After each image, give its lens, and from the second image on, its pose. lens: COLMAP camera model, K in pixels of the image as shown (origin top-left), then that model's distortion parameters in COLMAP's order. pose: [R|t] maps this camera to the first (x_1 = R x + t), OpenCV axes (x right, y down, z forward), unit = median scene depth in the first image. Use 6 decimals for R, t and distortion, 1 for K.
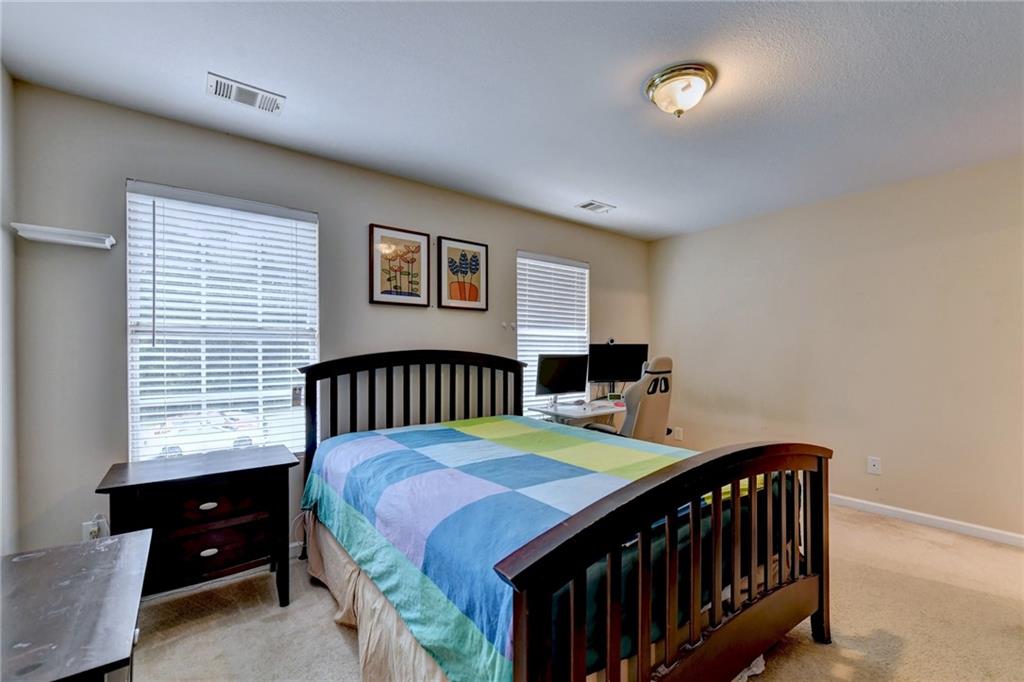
lens RADIAL K [[427.4, 0, 496.1], [0, 427.4, 348.6], [0, 0, 1]] dist [-0.002211, -0.001318]
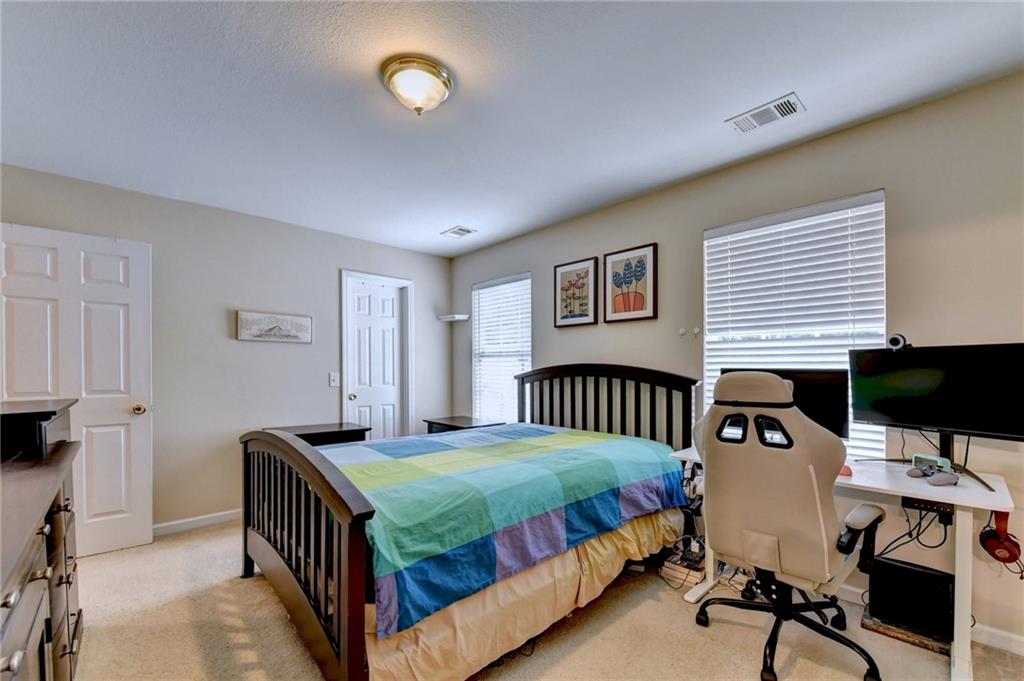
lens RADIAL K [[427.2, 0, 524.1], [0, 427.2, 370.6], [0, 0, 1]] dist [-0.008016, -0.000203]
pose [[0.113422, 0.013489, -0.993455, 0.814460], [0.013573, 0.999794, 0.015124, 0.001500], [0.993454, -0.015199, 0.113215, 0.630538]]
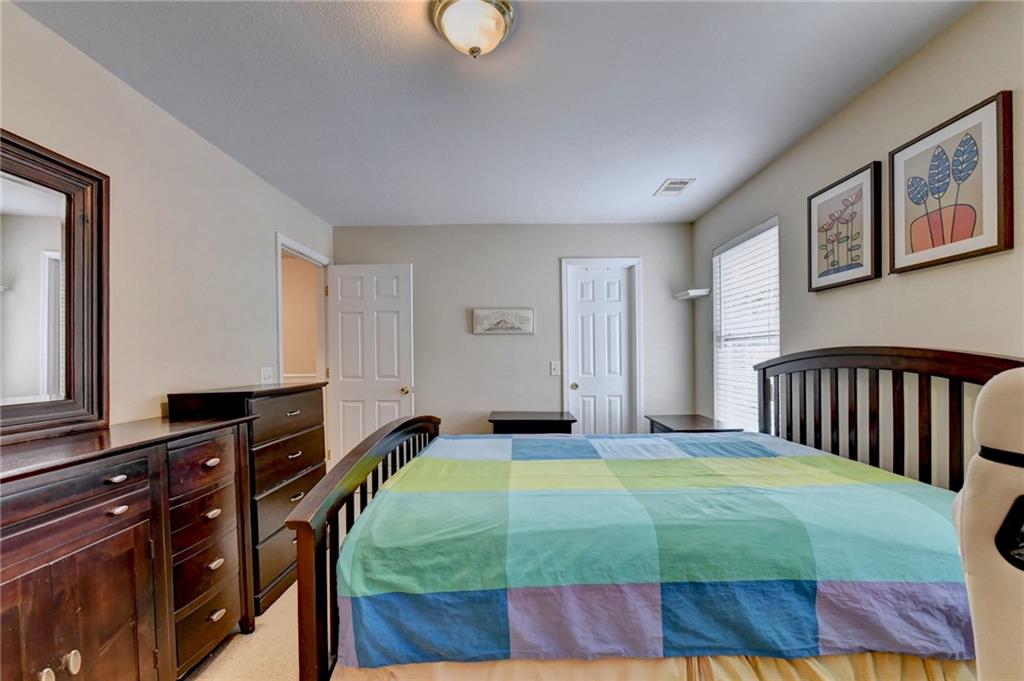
lens RADIAL K [[423.6, 0, 508.9], [0, 423.6, 361.6], [0, 0, 1]] dist [-0.009386, -0.000294]
pose [[-0.609181, 0.022860, -0.792702, 0.601807], [0.028745, 0.999564, 0.006736, 0.005570], [0.792510, -0.018683, -0.609573, 0.858273]]
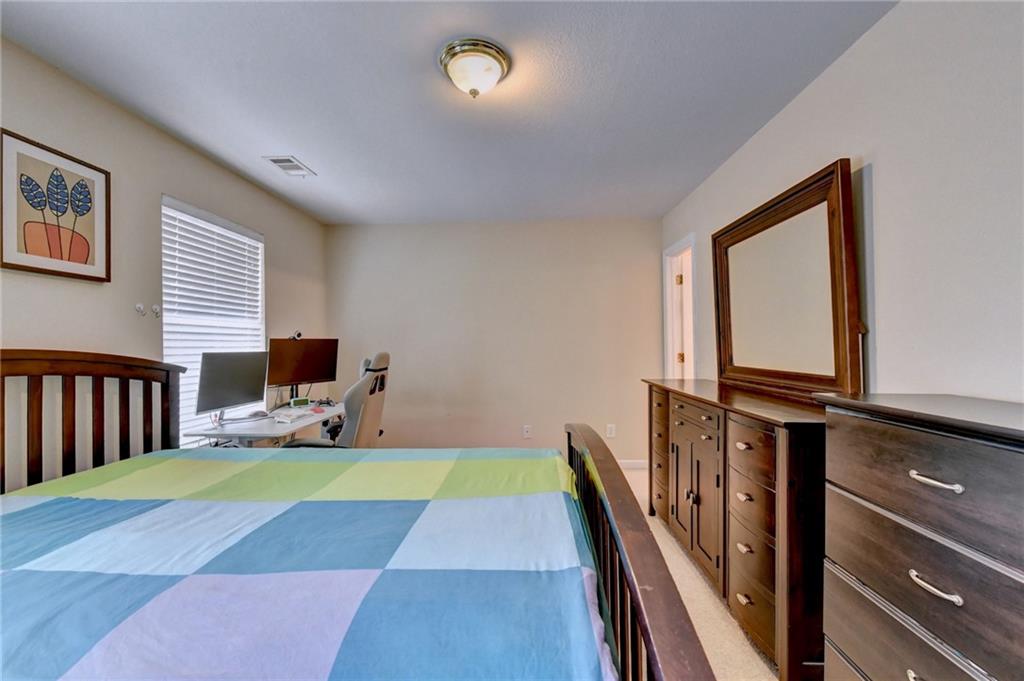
lens RADIAL K [[427.2, 0, 522.4], [0, 427.2, 337.5], [0, 0, 1]] dist [-0.008016, -0.000203]
pose [[0.614658, 0.004520, 0.788781, -0.131009], [0.007553, 0.999904, -0.011615, 0.000270], [-0.788758, 0.013097, 0.614565, 0.180890]]
